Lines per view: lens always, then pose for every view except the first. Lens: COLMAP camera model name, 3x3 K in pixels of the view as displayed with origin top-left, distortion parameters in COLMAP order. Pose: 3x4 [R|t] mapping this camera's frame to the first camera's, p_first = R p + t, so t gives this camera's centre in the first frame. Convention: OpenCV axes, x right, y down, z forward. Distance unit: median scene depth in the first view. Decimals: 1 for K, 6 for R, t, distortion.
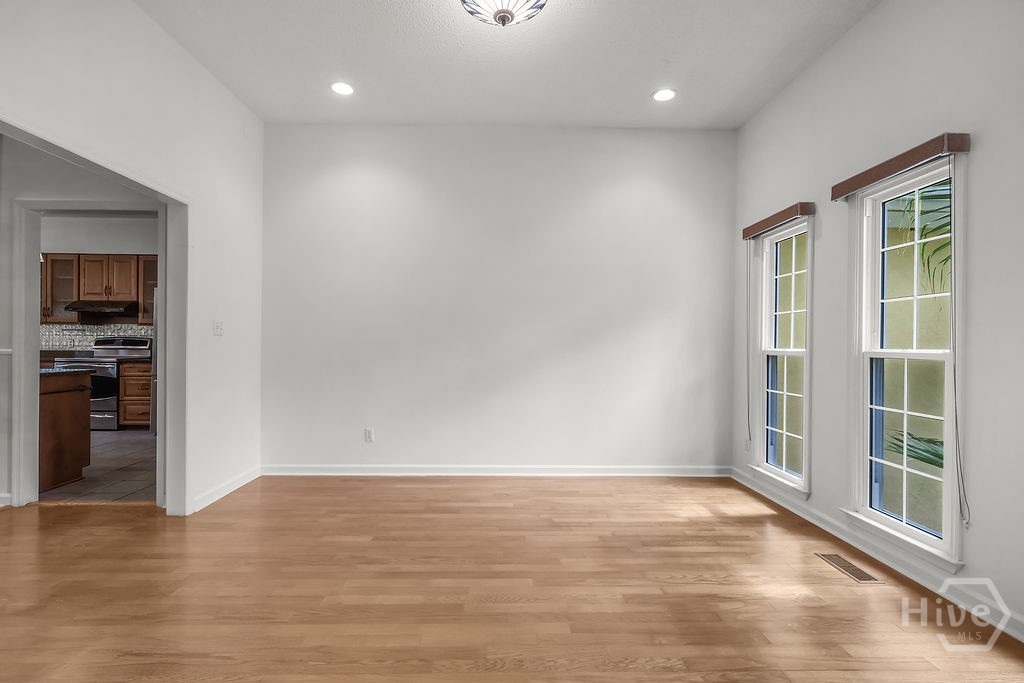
lens RADIAL K [[510.4, 0, 518.0], [0, 510.4, 346.5], [0, 0, 1]] dist [-0.000273, -0.000327]
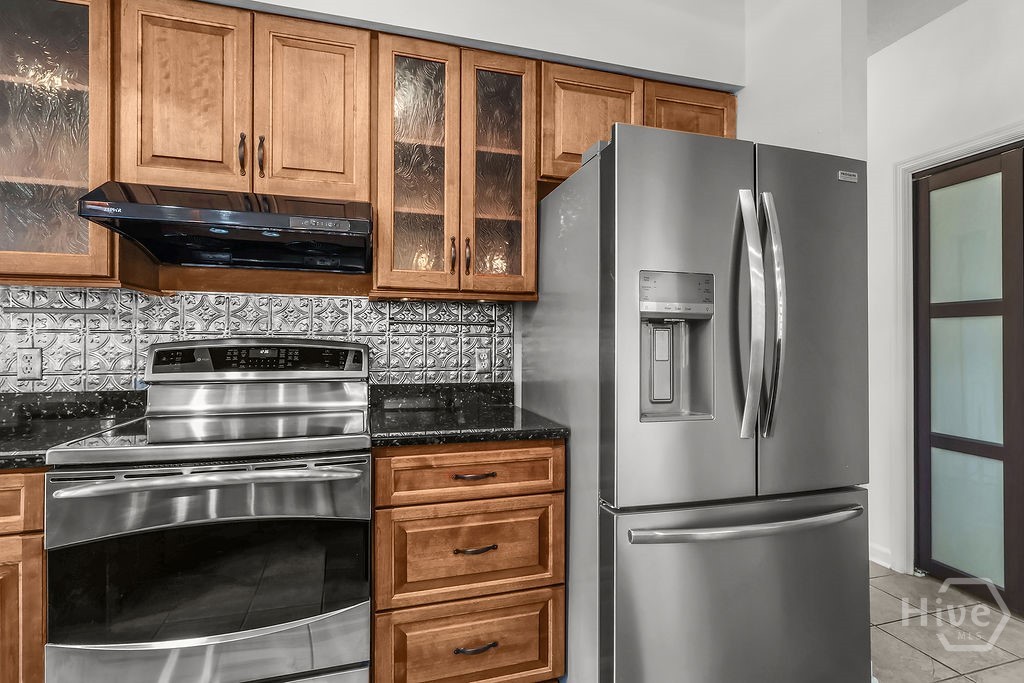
lens RADIAL K [[511.8, 0, 528.3], [0, 511.8, 341.1], [0, 0, 1]] dist [-0.000503, 0.000230]
pose [[0.961899, -0.005516, 0.273349, -0.742681], [0.007571, 0.999950, -0.006463, -0.014743], [-0.273300, 0.008286, 0.961893, 0.721801]]
